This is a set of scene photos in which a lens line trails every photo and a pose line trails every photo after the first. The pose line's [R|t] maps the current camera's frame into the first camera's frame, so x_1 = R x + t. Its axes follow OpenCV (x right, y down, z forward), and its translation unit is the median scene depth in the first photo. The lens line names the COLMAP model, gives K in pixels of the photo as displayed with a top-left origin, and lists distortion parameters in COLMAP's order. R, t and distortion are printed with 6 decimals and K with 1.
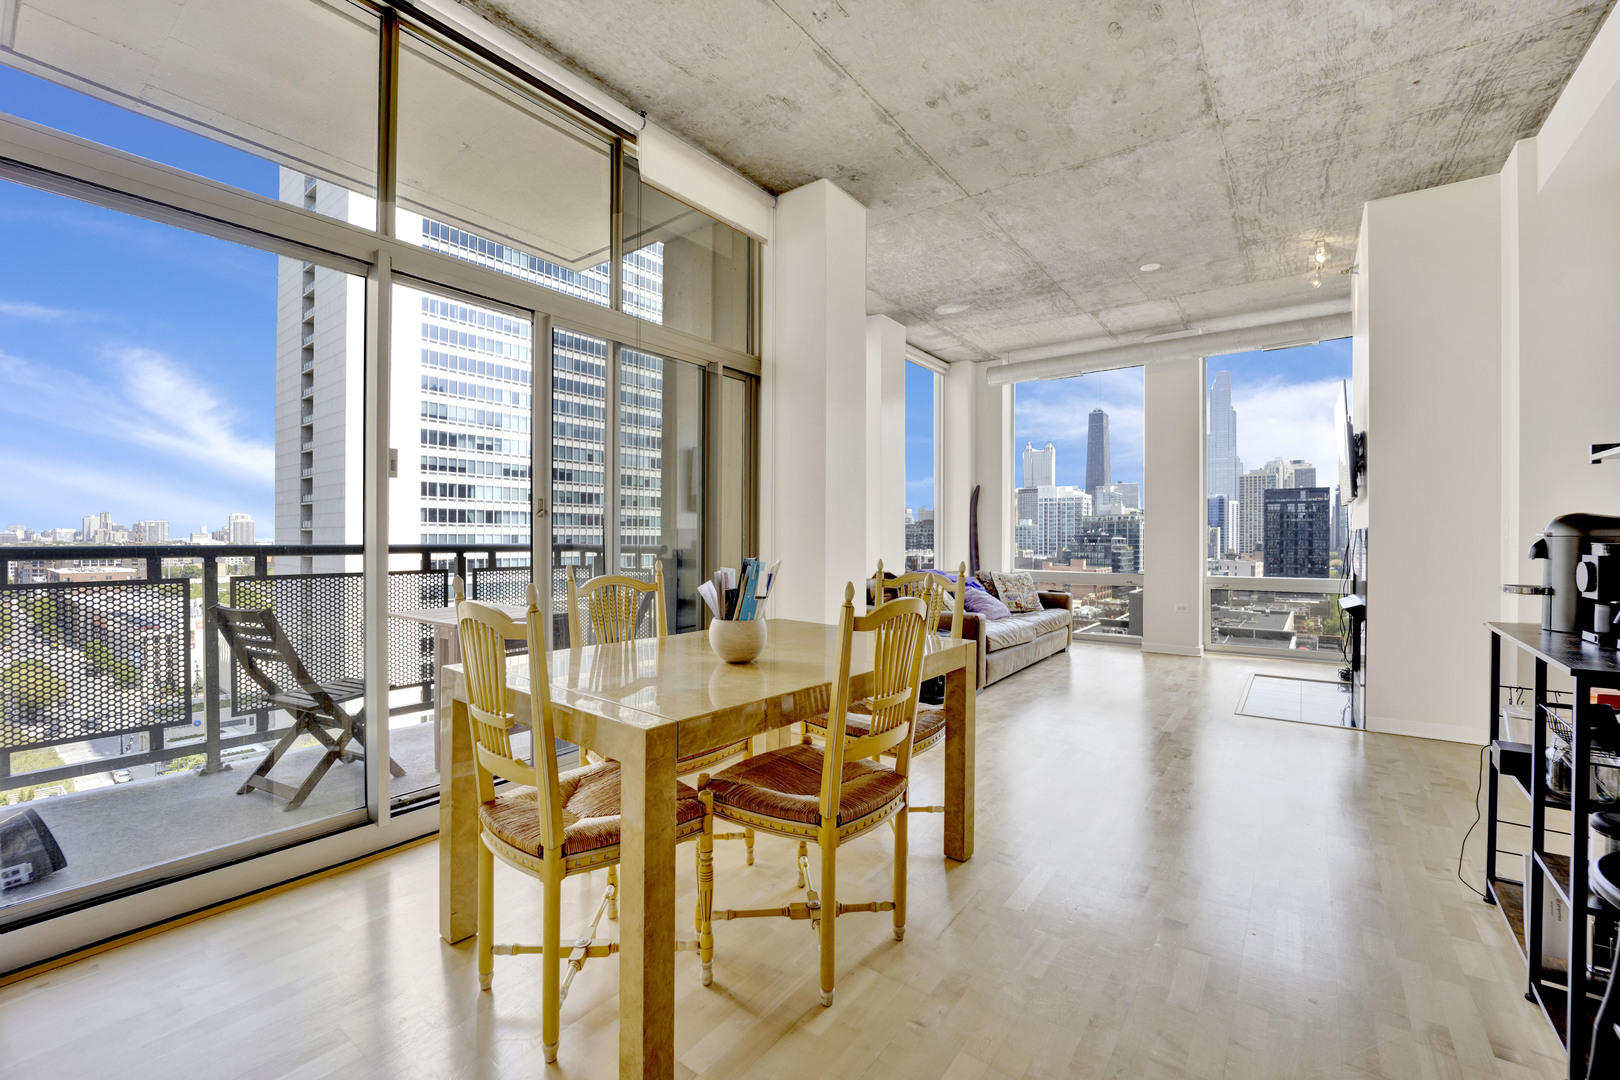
lens RADIAL K [[671.4, 0, 799.8], [0, 671.4, 542.0], [0, 0, 1]] dist [-0.014960, -0.000179]
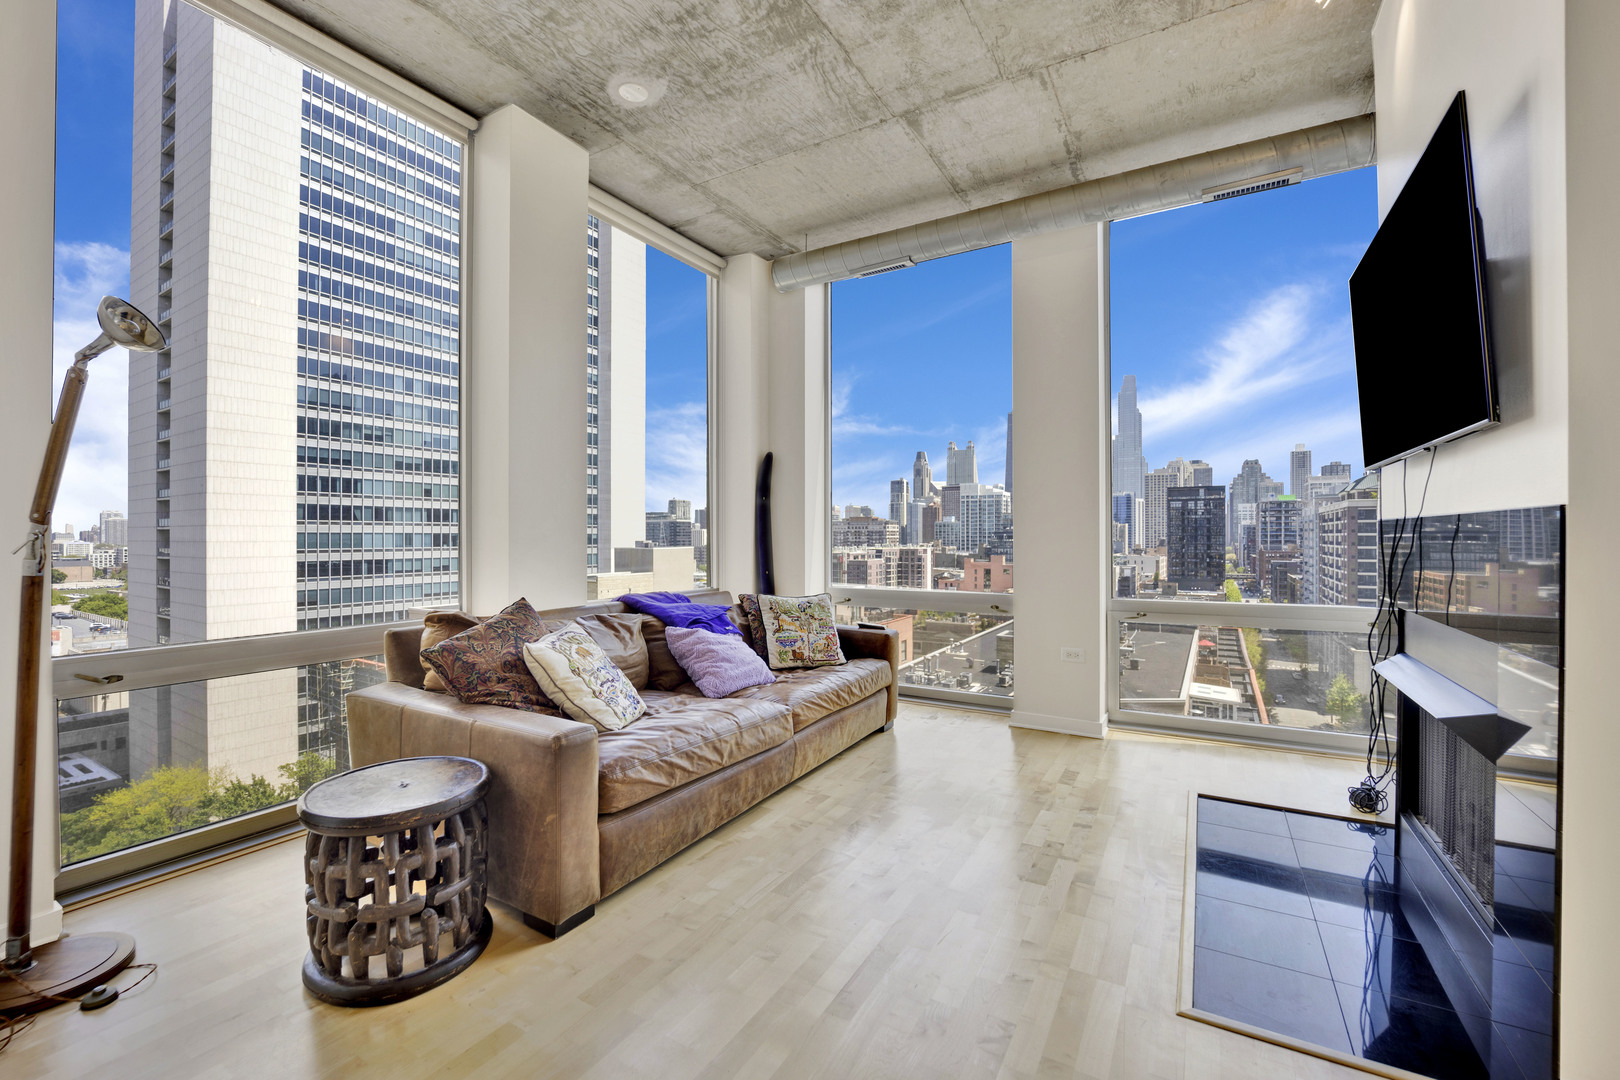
lens RADIAL K [[679.9, 0, 810.0], [0, 679.9, 540.0], [0, 0, 1]] dist [-0.023307, -0.000153]
pose [[0.992489, -0.004972, 0.122230, 0.253266], [0.004858, 0.999987, 0.001229, -0.004005], [-0.122235, -0.000626, 0.992501, 0.409556]]
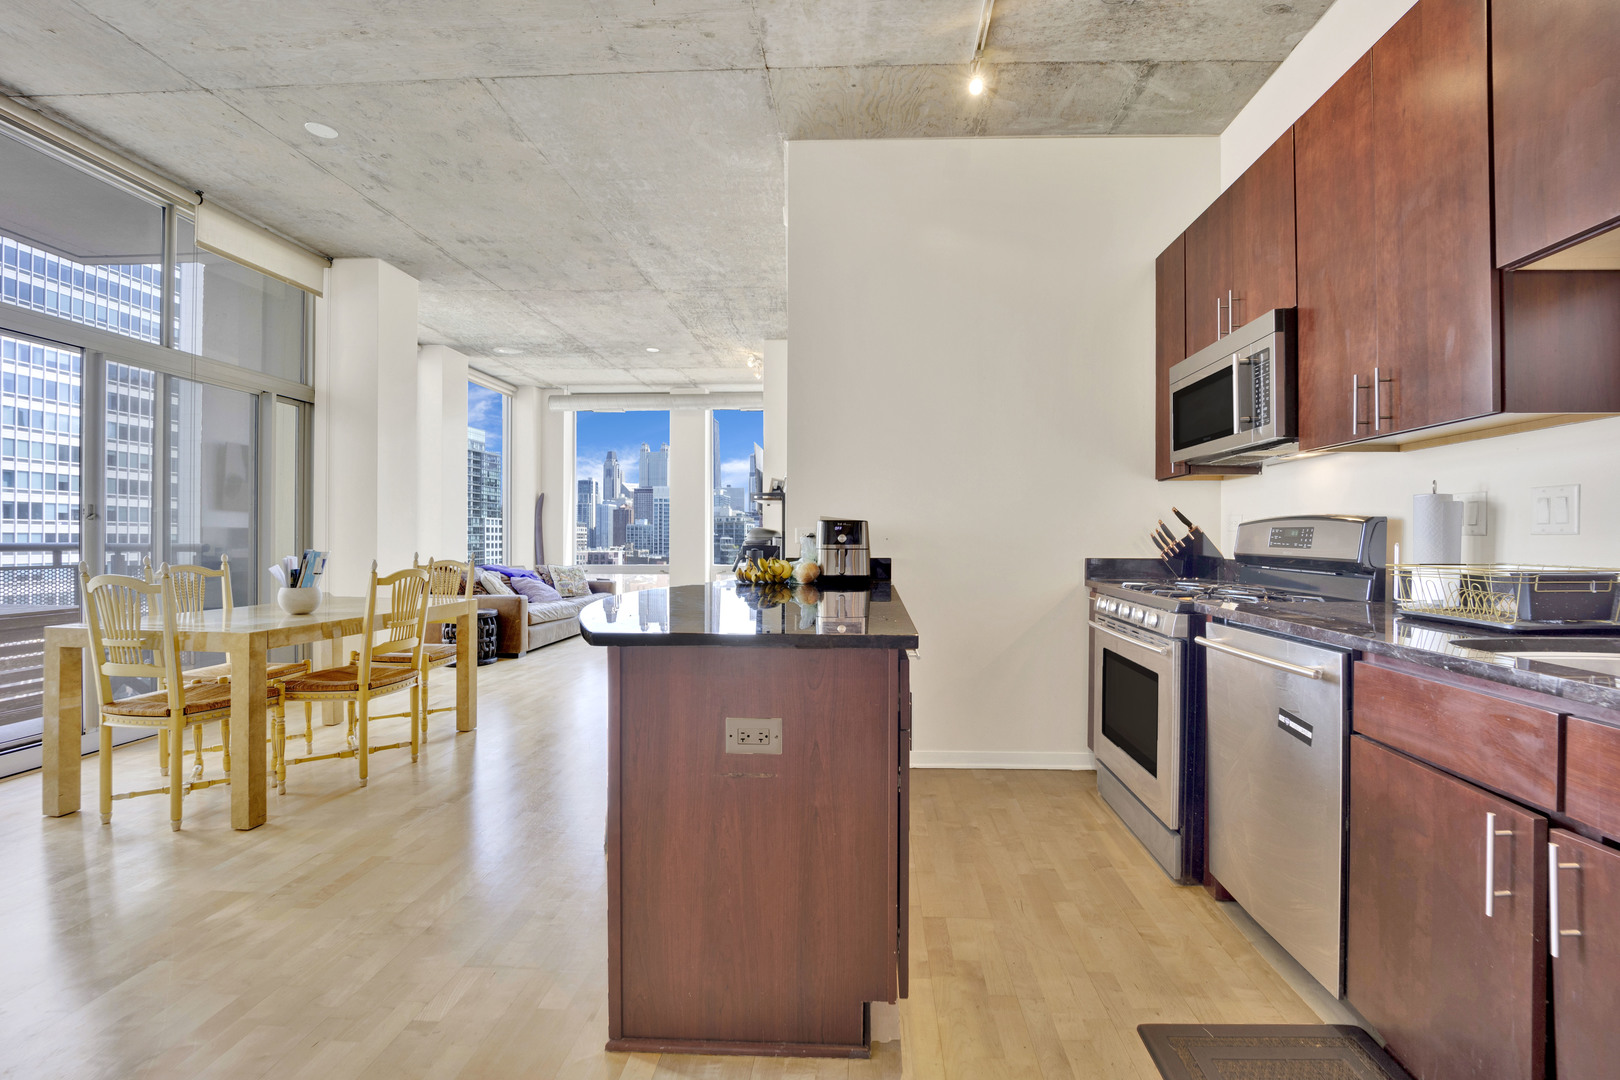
lens RADIAL K [[677.5, 0, 846.0], [0, 677.5, 542.9], [0, 0, 1]] dist [-0.023936, -0.000402]
pose [[0.814785, -0.003372, 0.579754, 0.014358], [0.002390, 0.999994, 0.002457, 0.001514], [-0.579759, -0.000617, 0.814788, -0.309960]]
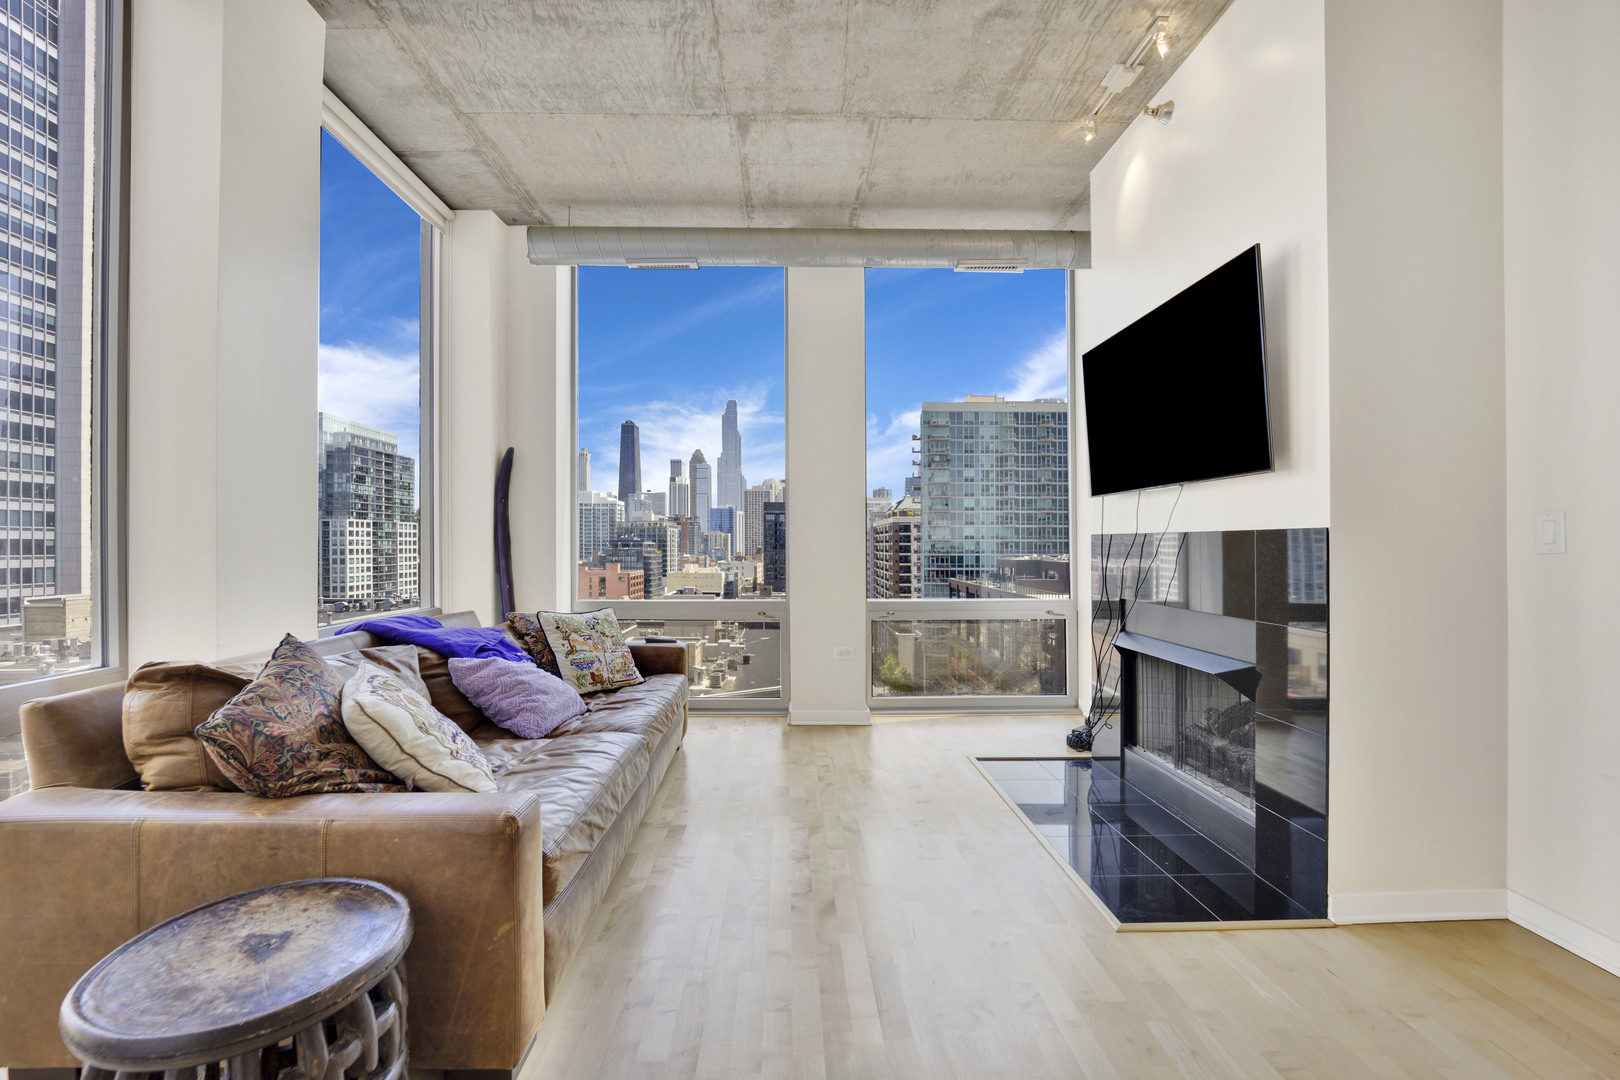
lens RADIAL K [[667.1, 0, 806.8], [0, 667.1, 550.9], [0, 0, 1]] dist [-0.018415, 0.000270]
pose [[0.778203, -0.007102, 0.627972, 0.128294], [0.003088, 0.999967, 0.007481, -0.005419], [-0.628005, -0.003882, 0.778200, 0.484619]]
